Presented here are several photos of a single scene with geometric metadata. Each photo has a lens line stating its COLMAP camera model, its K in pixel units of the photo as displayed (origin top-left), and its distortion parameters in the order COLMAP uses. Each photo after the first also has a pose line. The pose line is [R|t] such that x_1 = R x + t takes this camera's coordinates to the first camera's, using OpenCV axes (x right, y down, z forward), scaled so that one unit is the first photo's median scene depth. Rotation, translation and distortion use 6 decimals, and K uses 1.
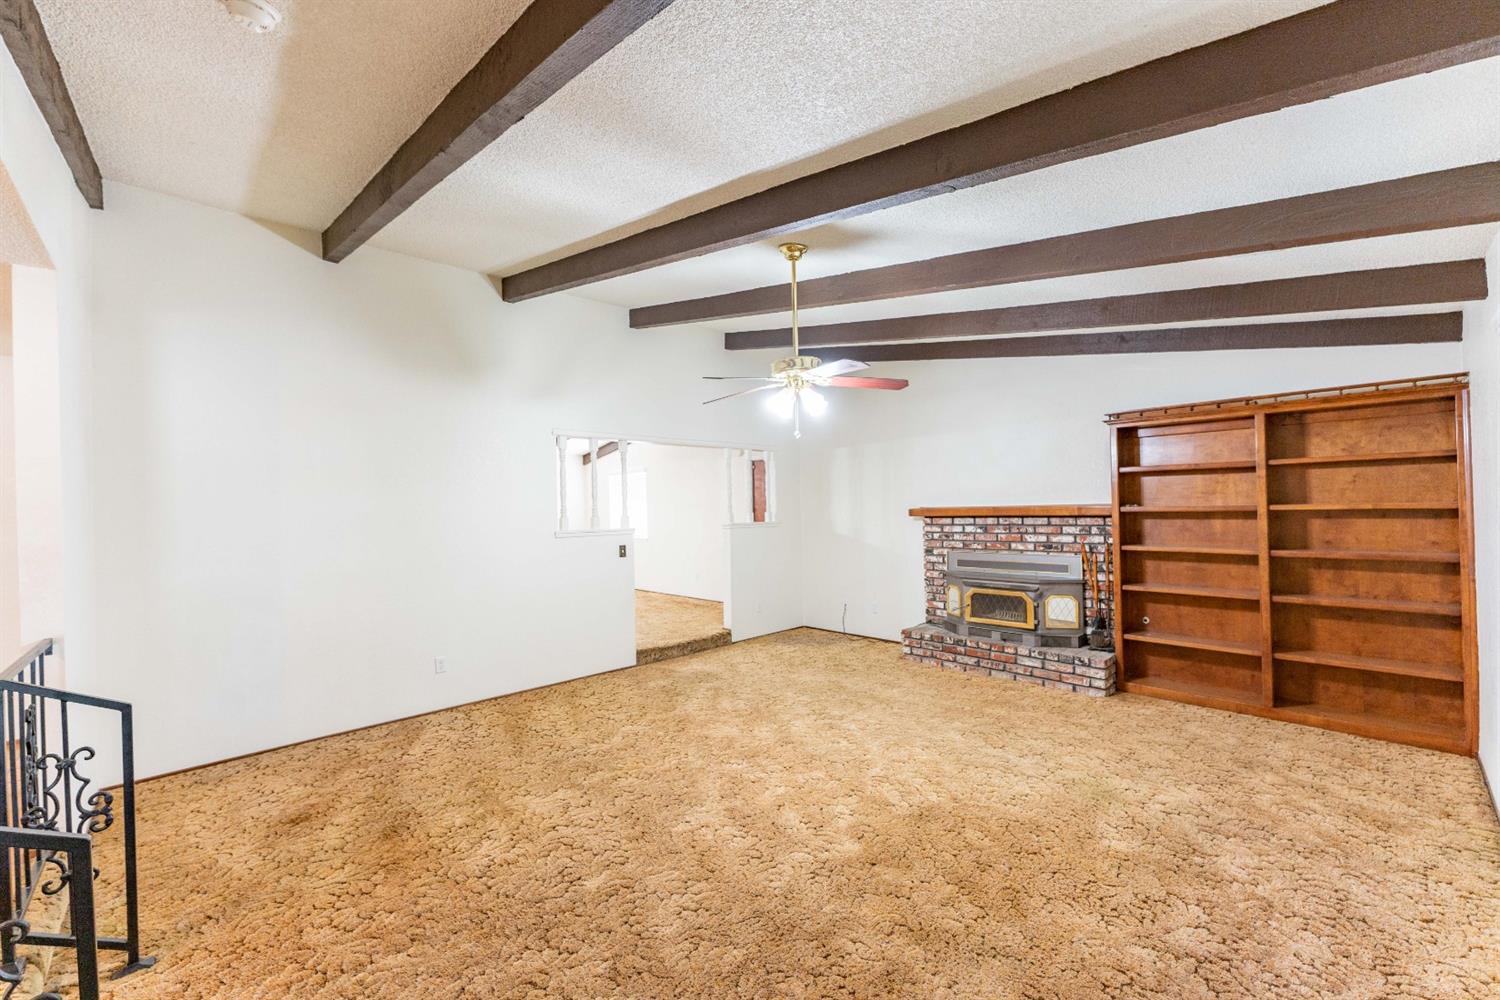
lens RADIAL K [[608.6, 0, 744.2], [0, 608.6, 513.4], [0, 0, 1]] dist [0.008234, 0.000930]
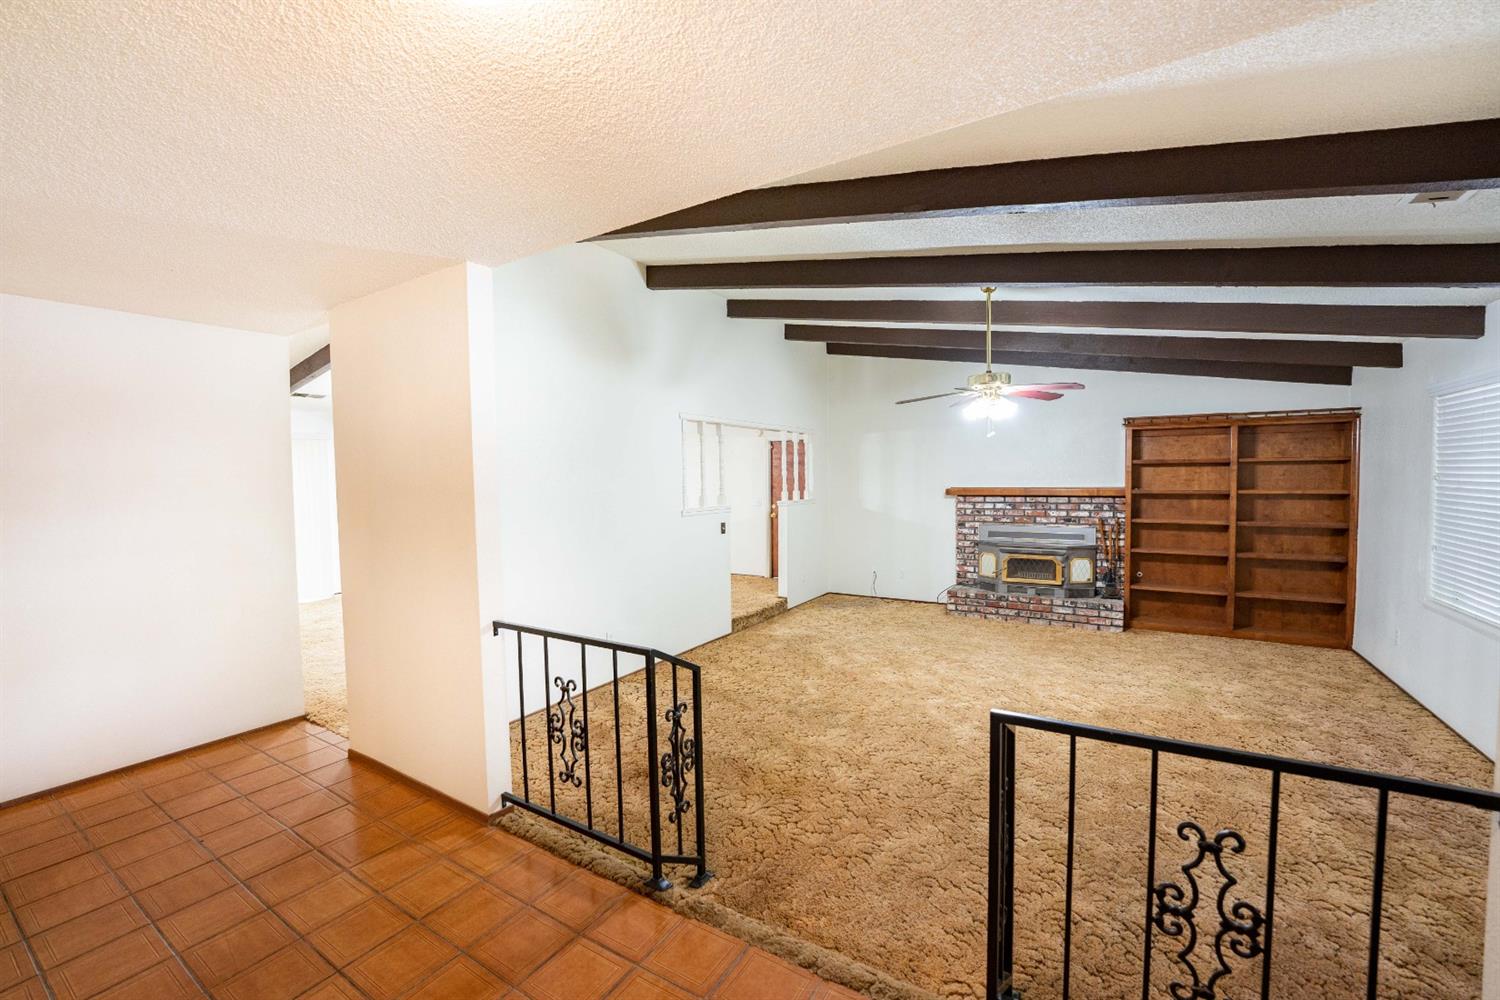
lens RADIAL K [[608.6, 0, 799.9], [0, 608.6, 514.4], [0, 0, 1]] dist [0.008234, 0.000930]
pose [[0.959476, -0.008143, 0.281672, -0.468880], [-0.005345, 0.998877, 0.047082, -0.016877], [-0.281739, -0.046680, 0.958355, -0.075343]]
